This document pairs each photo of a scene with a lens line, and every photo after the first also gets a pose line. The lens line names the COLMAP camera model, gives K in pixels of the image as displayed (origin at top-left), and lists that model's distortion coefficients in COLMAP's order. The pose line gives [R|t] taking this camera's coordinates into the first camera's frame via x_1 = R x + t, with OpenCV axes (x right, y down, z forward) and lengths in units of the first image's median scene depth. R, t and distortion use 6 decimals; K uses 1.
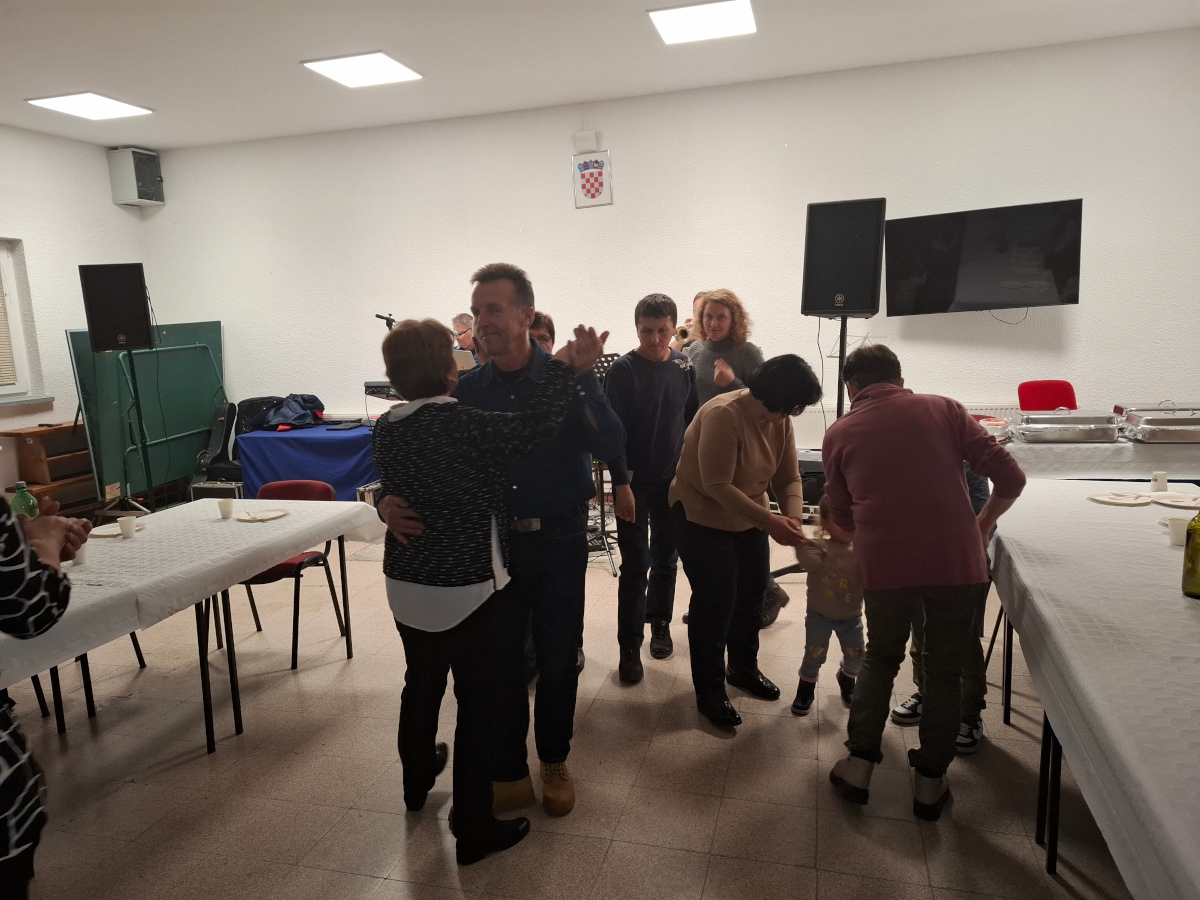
lens RADIAL K [[820.6, 0, 595.3], [0, 820.6, 445.3], [0, 0, 1]] dist [0.026807, -0.029197]
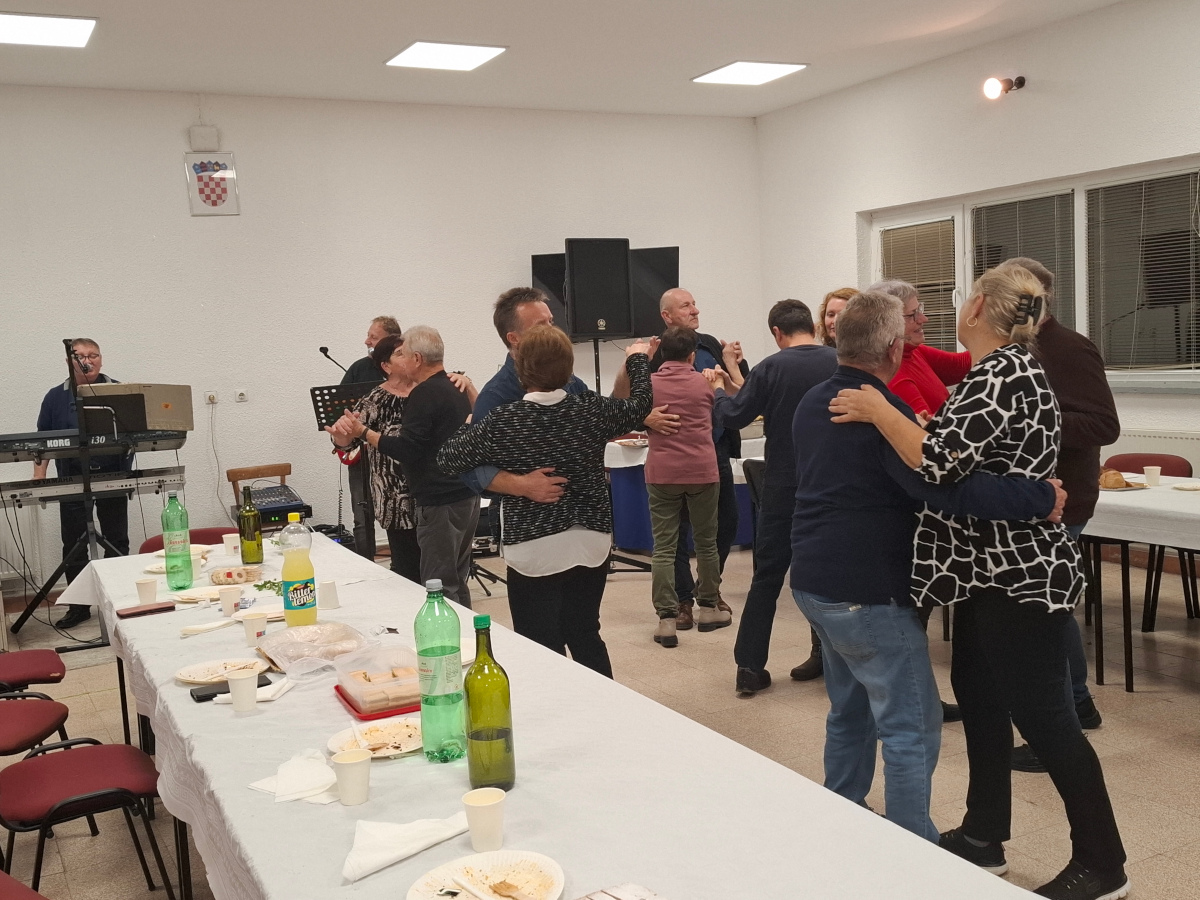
lens RADIAL K [[1194.5, 0, 601.0], [0, 1194.5, 456.0], [0, 0, 1]] dist [0.009288, 0.000000]
pose [[0.708807, -0.067081, 0.702206, -0.642912], [0.124547, 0.991730, -0.030978, 0.038310], [-0.694321, 0.109415, 0.711300, -0.109668]]
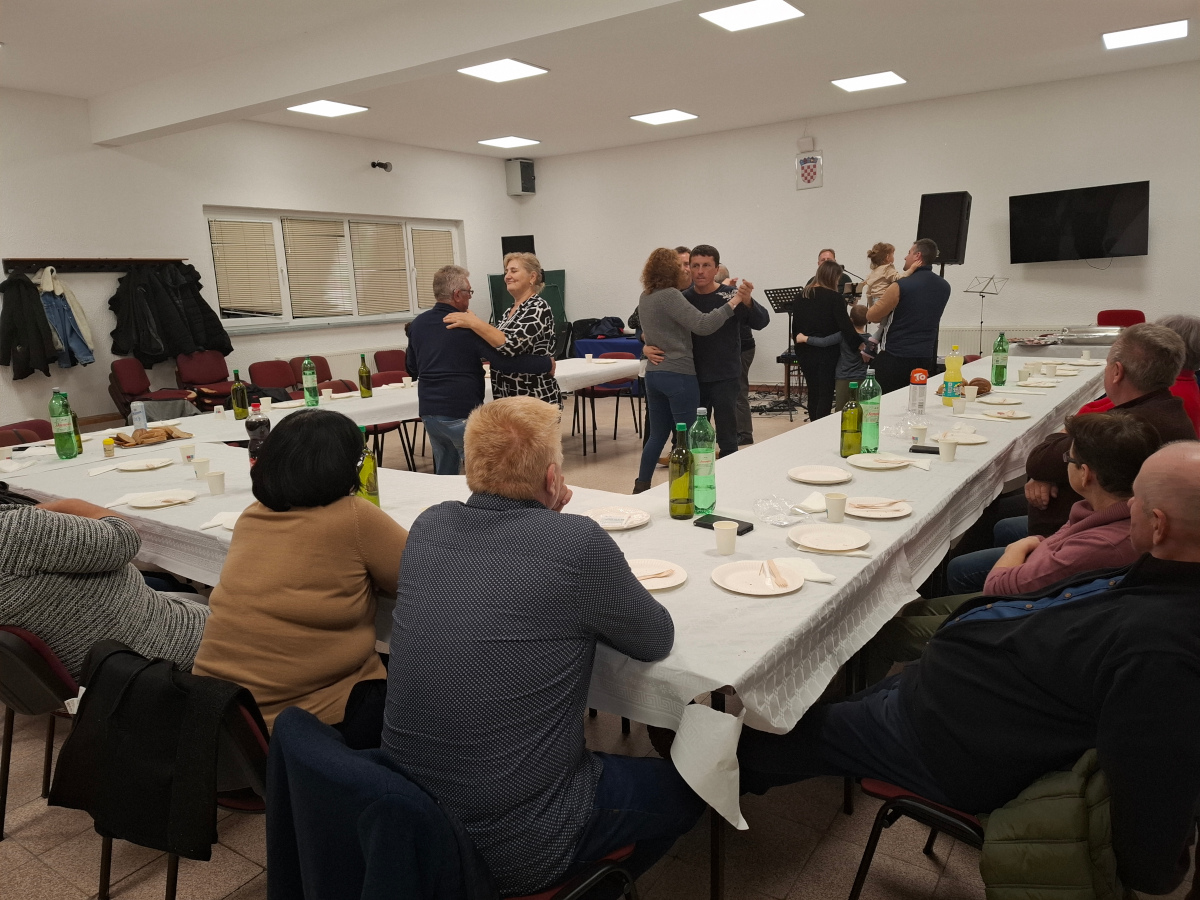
lens RADIAL K [[820.6, 0, 598.4], [0, 820.6, 453.5], [0, 0, 1]] dist [0.026807, -0.029197]
pose [[0.948000, 0.068941, -0.310715, 0.143866], [-0.047366, 0.995947, 0.076464, 0.095345], [0.314727, -0.057770, 0.947423, -0.596186]]
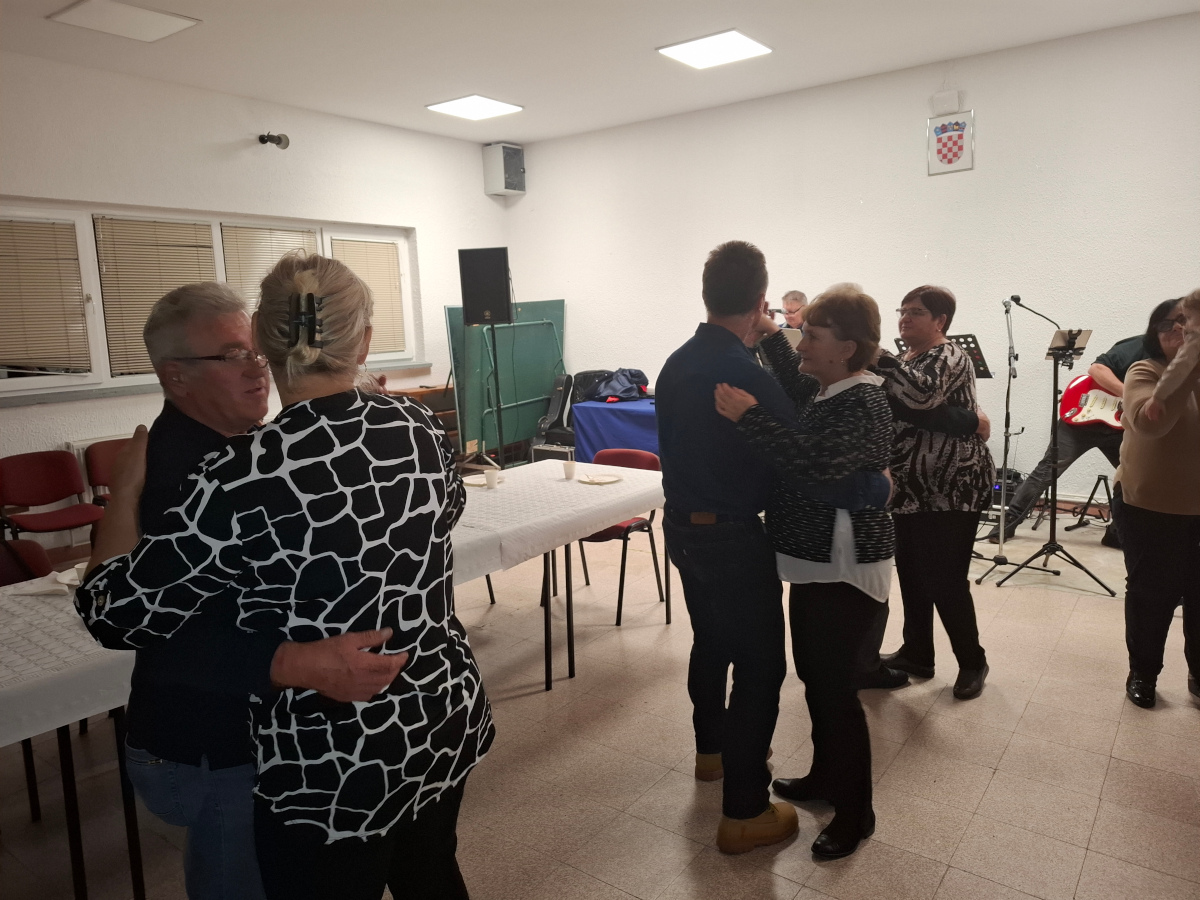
lens RADIAL K [[820.6, 0, 581.0], [0, 820.6, 439.2], [0, 0, 1]] dist [0.026807, -0.029197]
pose [[0.924830, 0.068899, -0.374088, -0.018995], [-0.062671, 0.997619, 0.028803, 0.002421], [0.375182, -0.003194, 0.926946, 0.000227]]
